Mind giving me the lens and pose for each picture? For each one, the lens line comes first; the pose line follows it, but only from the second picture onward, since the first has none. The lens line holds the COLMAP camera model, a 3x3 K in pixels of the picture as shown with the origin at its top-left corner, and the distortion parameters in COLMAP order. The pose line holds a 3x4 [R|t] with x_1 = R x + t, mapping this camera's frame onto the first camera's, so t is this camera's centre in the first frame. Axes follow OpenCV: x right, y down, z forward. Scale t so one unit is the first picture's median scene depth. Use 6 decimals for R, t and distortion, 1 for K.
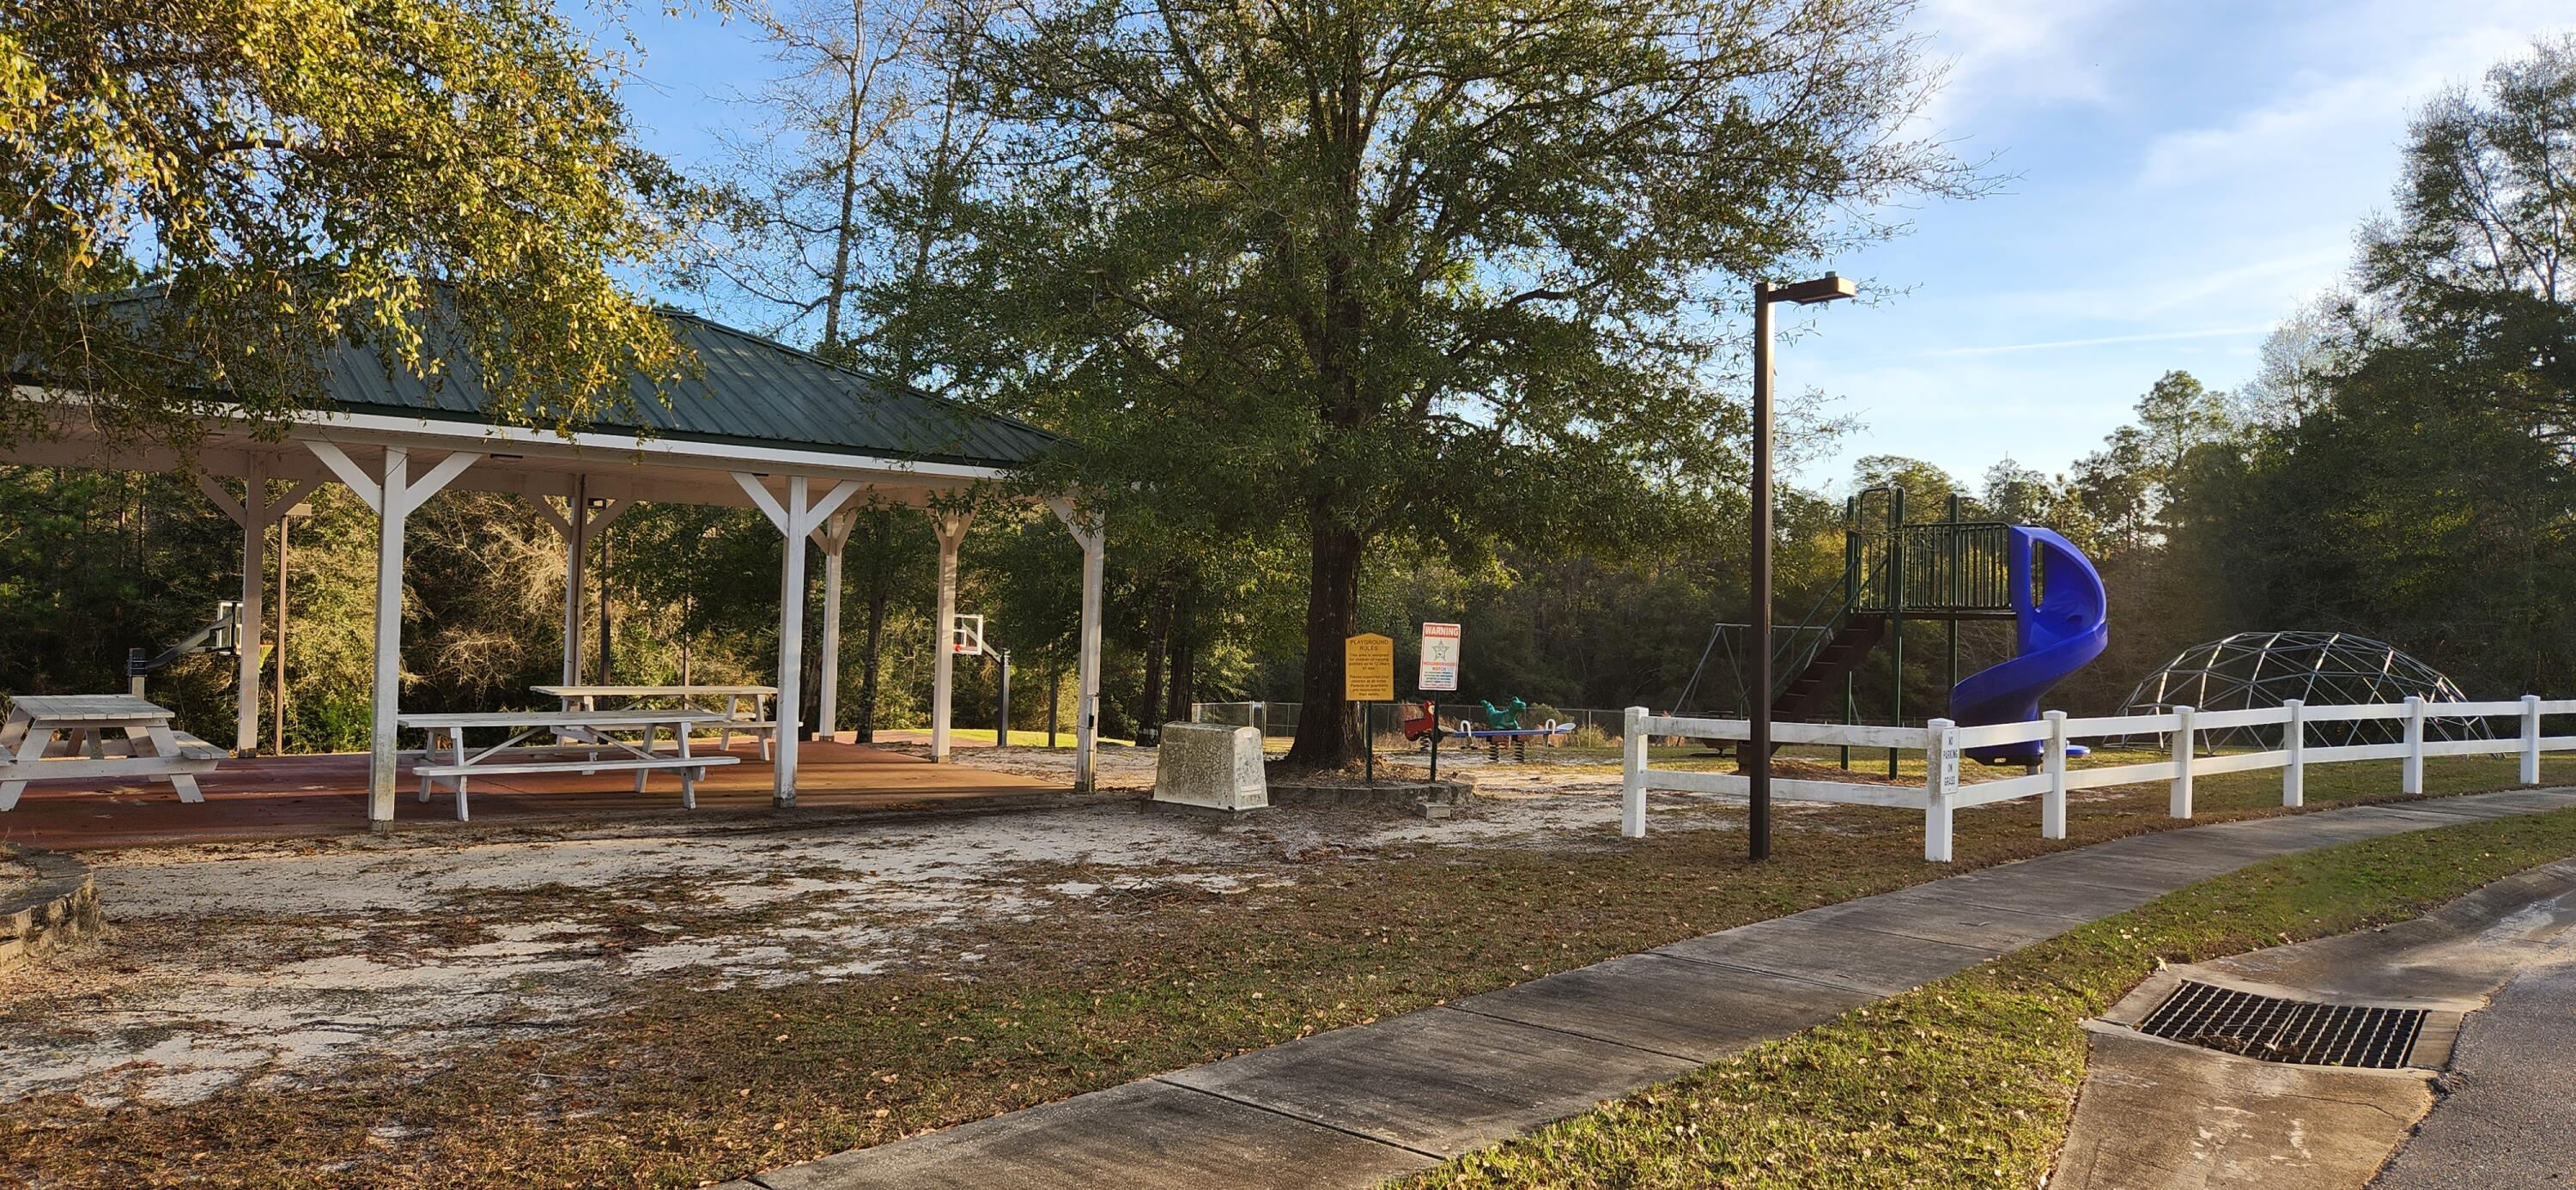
lens RADIAL K [[1589.2, 0, 1287.3], [0, 1589.2, 602.2], [0, 0, 1]] dist [-0.010979, -0.003247]
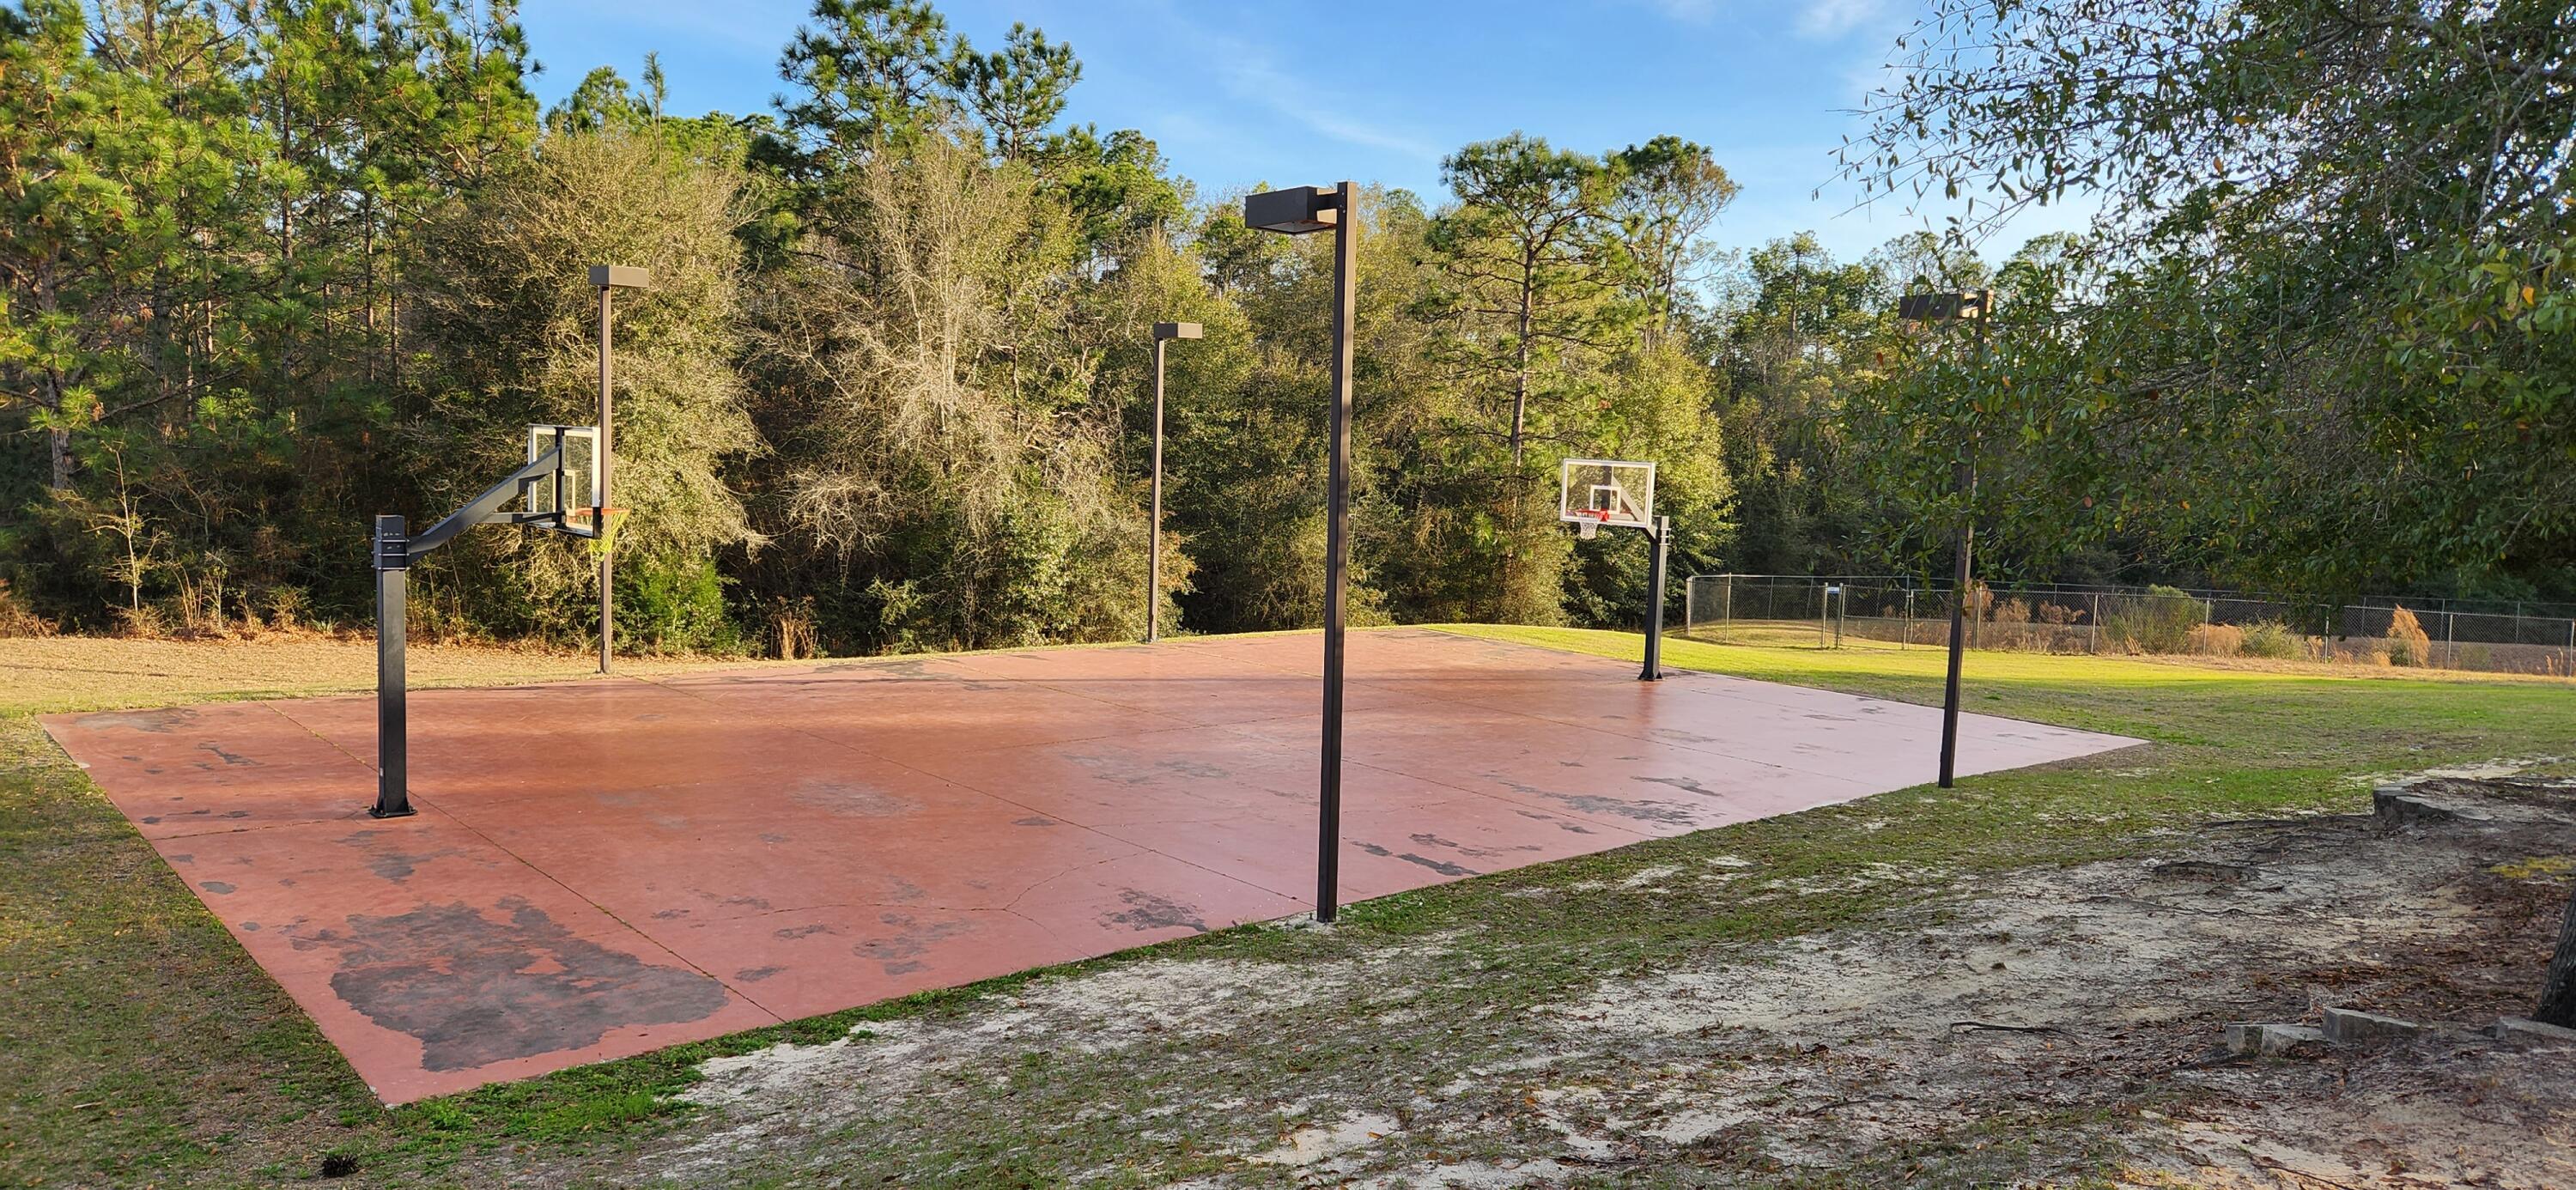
lens RADIAL K [[1589.2, 0, 1297.3], [0, 1589.2, 587.1], [0, 0, 1]] dist [-0.010979, -0.003247]
pose [[0.993418, 0.025227, -0.111737, -0.235814], [-0.014888, 0.995609, 0.092416, 0.000224], [0.113578, -0.090144, 0.989431, 0.326199]]
